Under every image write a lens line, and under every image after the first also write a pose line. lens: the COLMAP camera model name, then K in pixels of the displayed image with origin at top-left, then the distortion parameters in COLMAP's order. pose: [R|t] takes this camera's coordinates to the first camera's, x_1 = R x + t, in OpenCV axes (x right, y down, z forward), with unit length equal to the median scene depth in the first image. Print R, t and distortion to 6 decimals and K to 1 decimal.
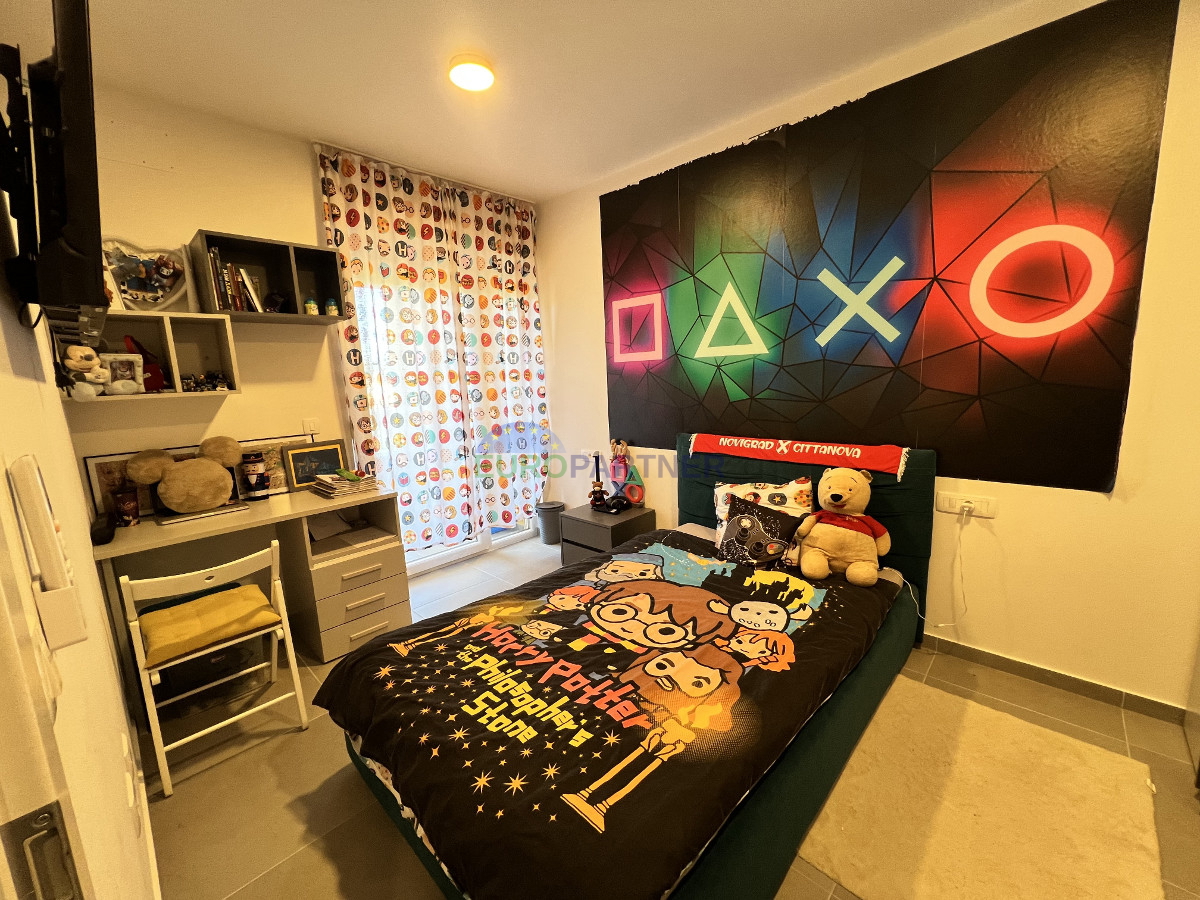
lens RADIAL K [[482.2, 0, 602.9], [0, 482.2, 450.5], [0, 0, 1]] dist [-0.001205, 0.000199]
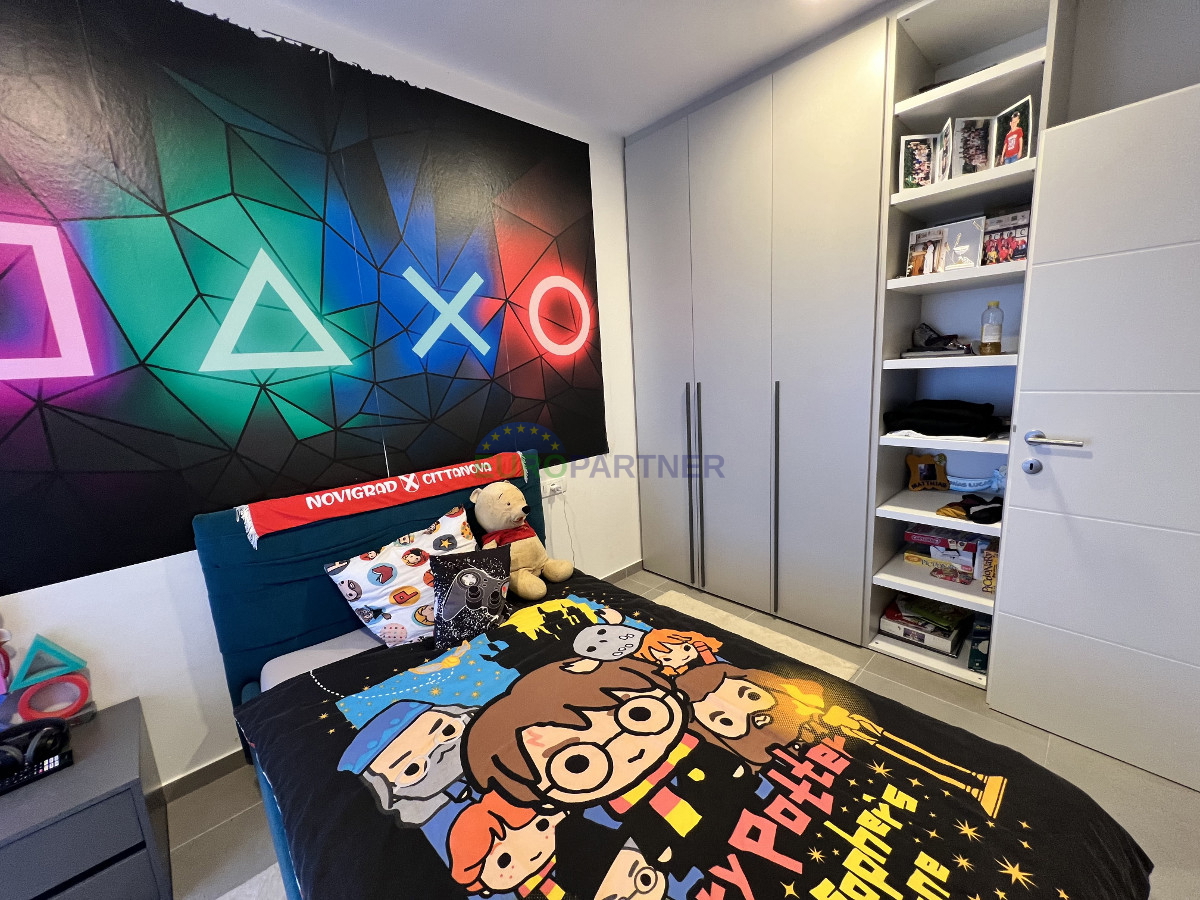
lens RADIAL K [[482.2, 0, 602.9], [0, 482.2, 450.5], [0, 0, 1]] dist [-0.001205, 0.000199]
pose [[0.056412, -0.143593, 0.988028, -0.452482], [0.215373, 0.968055, 0.128393, -0.109447], [-0.974901, 0.205552, 0.085536, 0.733566]]
